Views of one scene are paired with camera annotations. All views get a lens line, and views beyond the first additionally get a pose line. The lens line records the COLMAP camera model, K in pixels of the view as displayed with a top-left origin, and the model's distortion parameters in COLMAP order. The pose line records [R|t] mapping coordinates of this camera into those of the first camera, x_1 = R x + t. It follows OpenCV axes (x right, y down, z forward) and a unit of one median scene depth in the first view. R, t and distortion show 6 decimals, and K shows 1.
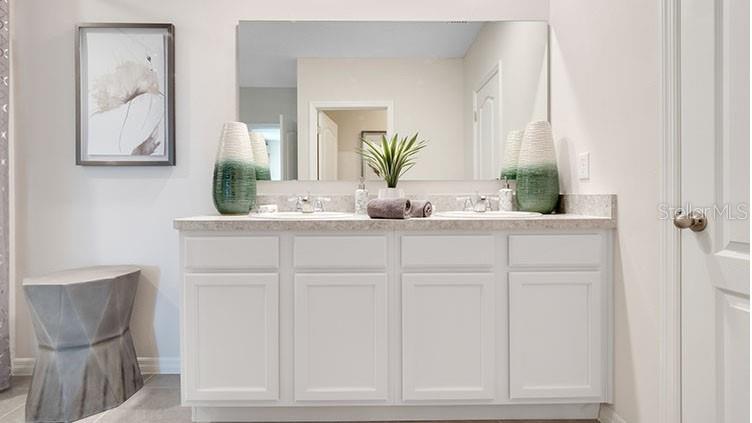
lens RADIAL K [[367.3, 0, 372.2], [0, 367.3, 195.8], [0, 0, 1]] dist [0.001388, -0.000359]
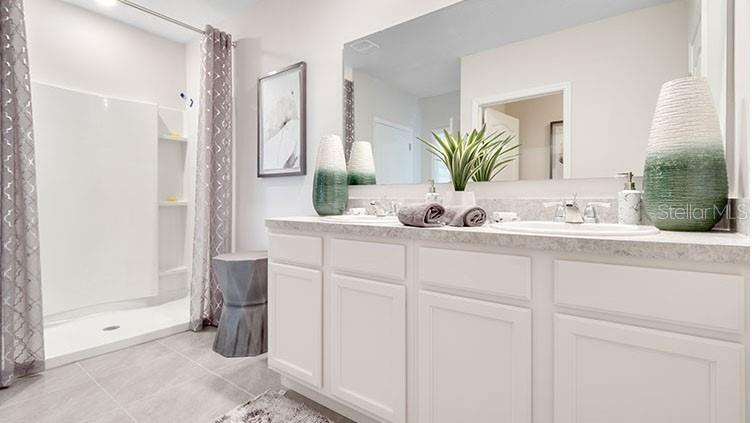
lens RADIAL K [[367.3, 0, 372.2], [0, 367.3, 195.8], [0, 0, 1]] dist [0.001388, -0.000359]
pose [[0.767987, -0.004334, -0.640451, 0.459726], [-0.001318, 0.999964, -0.008347, -0.003101], [0.640464, 0.007254, 0.767954, 0.215785]]
